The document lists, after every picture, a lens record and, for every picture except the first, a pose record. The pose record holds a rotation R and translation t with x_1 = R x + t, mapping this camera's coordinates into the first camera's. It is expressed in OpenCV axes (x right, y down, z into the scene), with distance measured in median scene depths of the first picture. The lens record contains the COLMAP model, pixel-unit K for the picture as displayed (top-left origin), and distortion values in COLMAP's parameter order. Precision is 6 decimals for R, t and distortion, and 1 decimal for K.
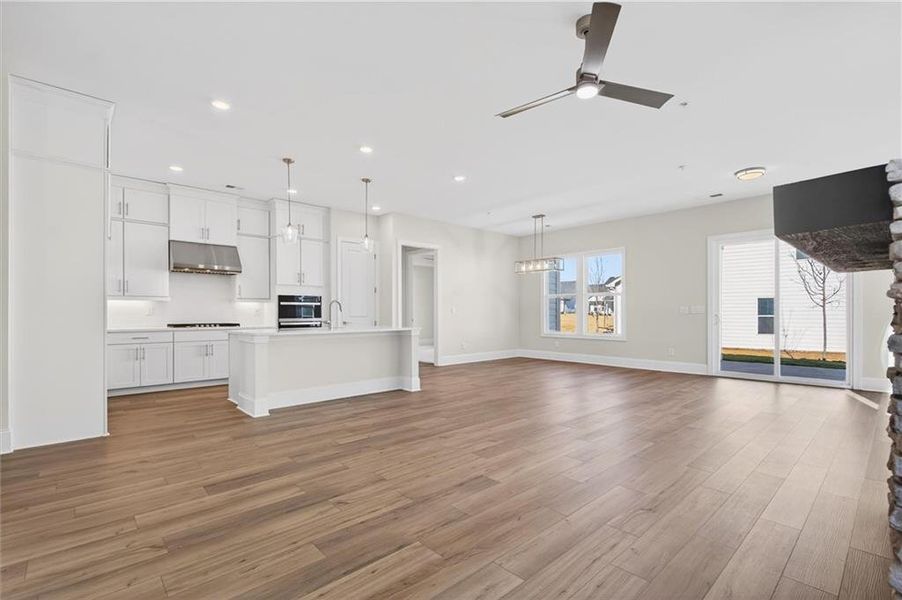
lens RADIAL K [[408.3, 0, 450.8], [0, 408.3, 309.7], [0, 0, 1]] dist [-0.000516, -0.000345]
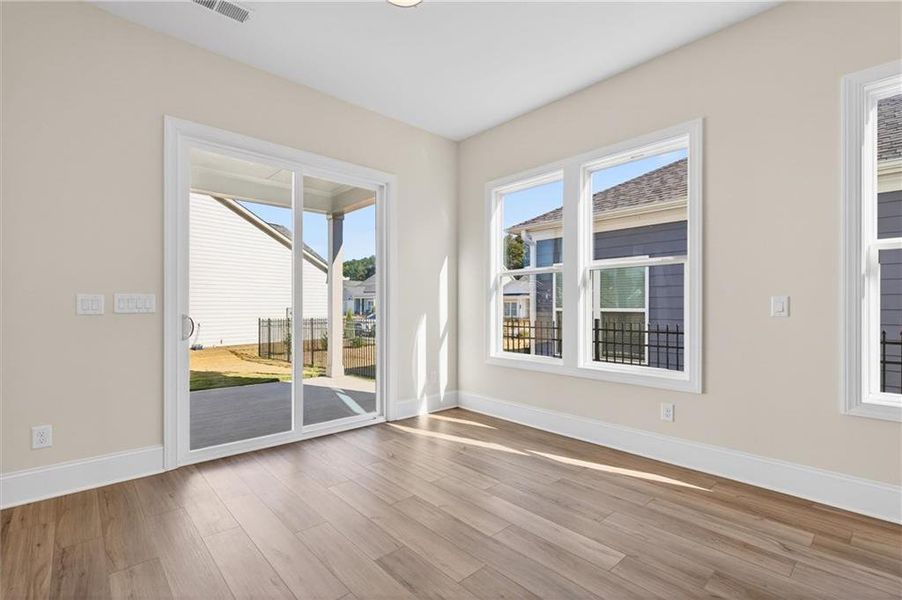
lens RADIAL K [[415.2, 0, 452.5], [0, 415.2, 307.2], [0, 0, 1]] dist [0.001418, 0.000408]
pose [[-0.002308, 0.000659, 0.999997, 0.270708], [-0.010564, 0.999944, -0.000683, 0.000056], [-0.999942, -0.010565, -0.002300, 0.845534]]
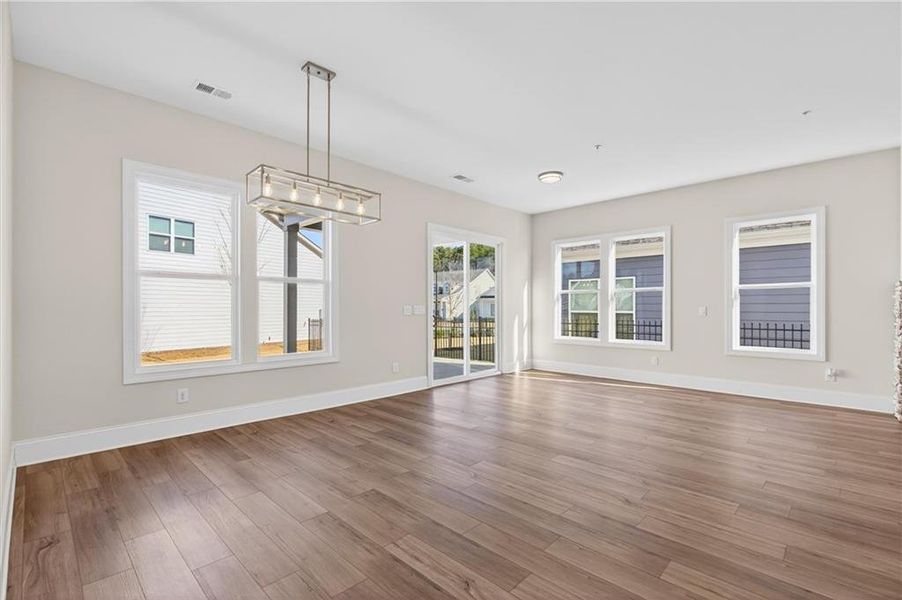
lens RADIAL K [[408.3, 0, 450.8], [0, 408.3, 309.7], [0, 0, 1]] dist [-0.000516, -0.000345]
pose [[-0.054358, -0.003751, 0.998514, -0.239365], [-0.009212, 0.999952, 0.003255, -0.005823], [-0.998479, -0.009021, -0.054390, 1.160421]]
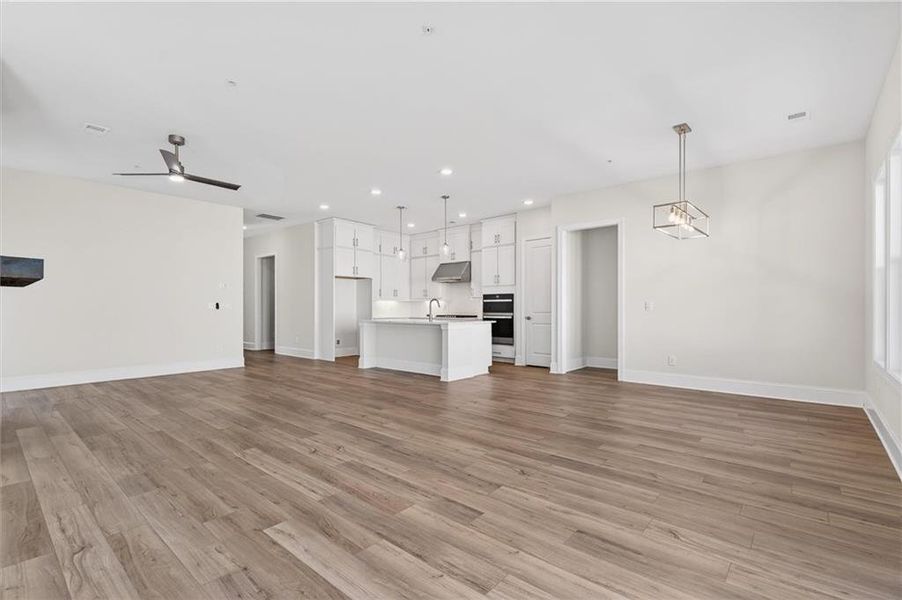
lens RADIAL K [[415.2, 0, 452.5], [0, 415.2, 307.2], [0, 0, 1]] dist [0.001418, 0.000408]
pose [[0.112285, 0.001254, -0.993675, 0.933254], [0.008552, 0.999961, 0.002229, 0.000141], [0.993639, -0.008748, 0.112270, 0.831369]]
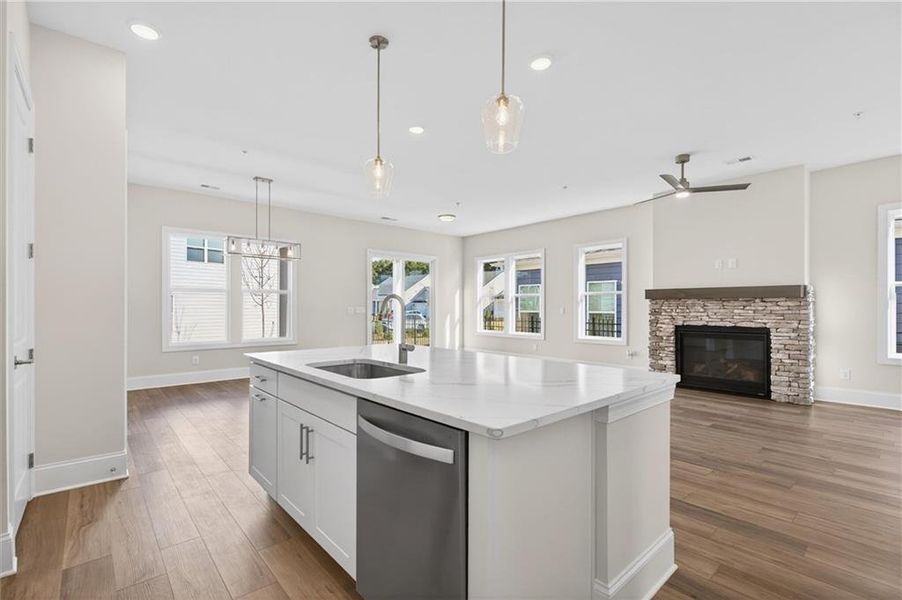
lens RADIAL K [[408.3, 0, 450.8], [0, 408.3, 309.7], [0, 0, 1]] dist [-0.000516, -0.000345]
pose [[0.017901, -0.002222, 0.999837, -0.640081], [-0.008584, 0.999960, 0.002376, -0.008615], [-0.999803, -0.008625, 0.017882, 0.855808]]
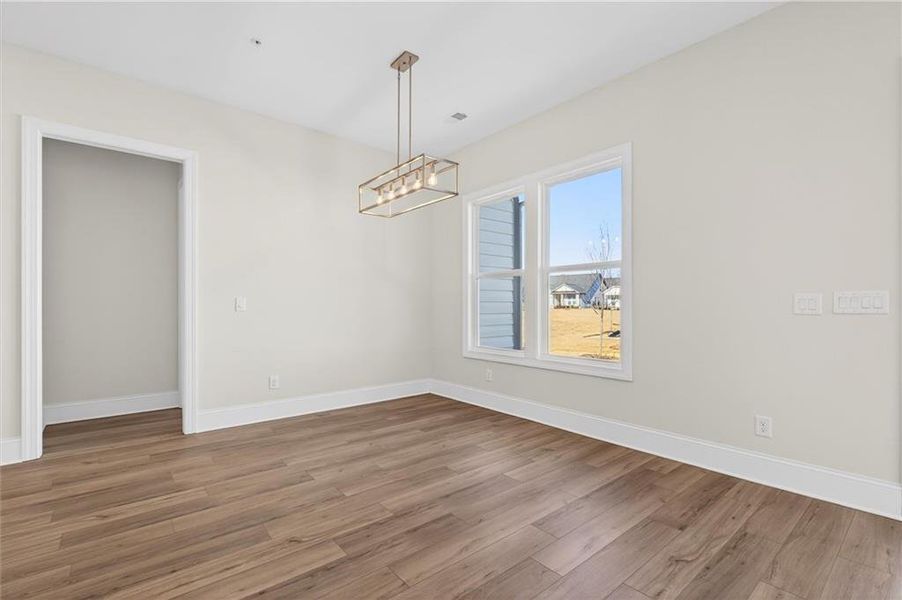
lens RADIAL K [[408.3, 0, 450.8], [0, 408.3, 309.7], [0, 0, 1]] dist [-0.000516, -0.000345]
pose [[0.998270, 0.002185, -0.058748, 0.366717], [-0.001396, 0.999908, 0.013464, 0.001518], [0.058772, -0.013359, 0.998182, 0.797004]]
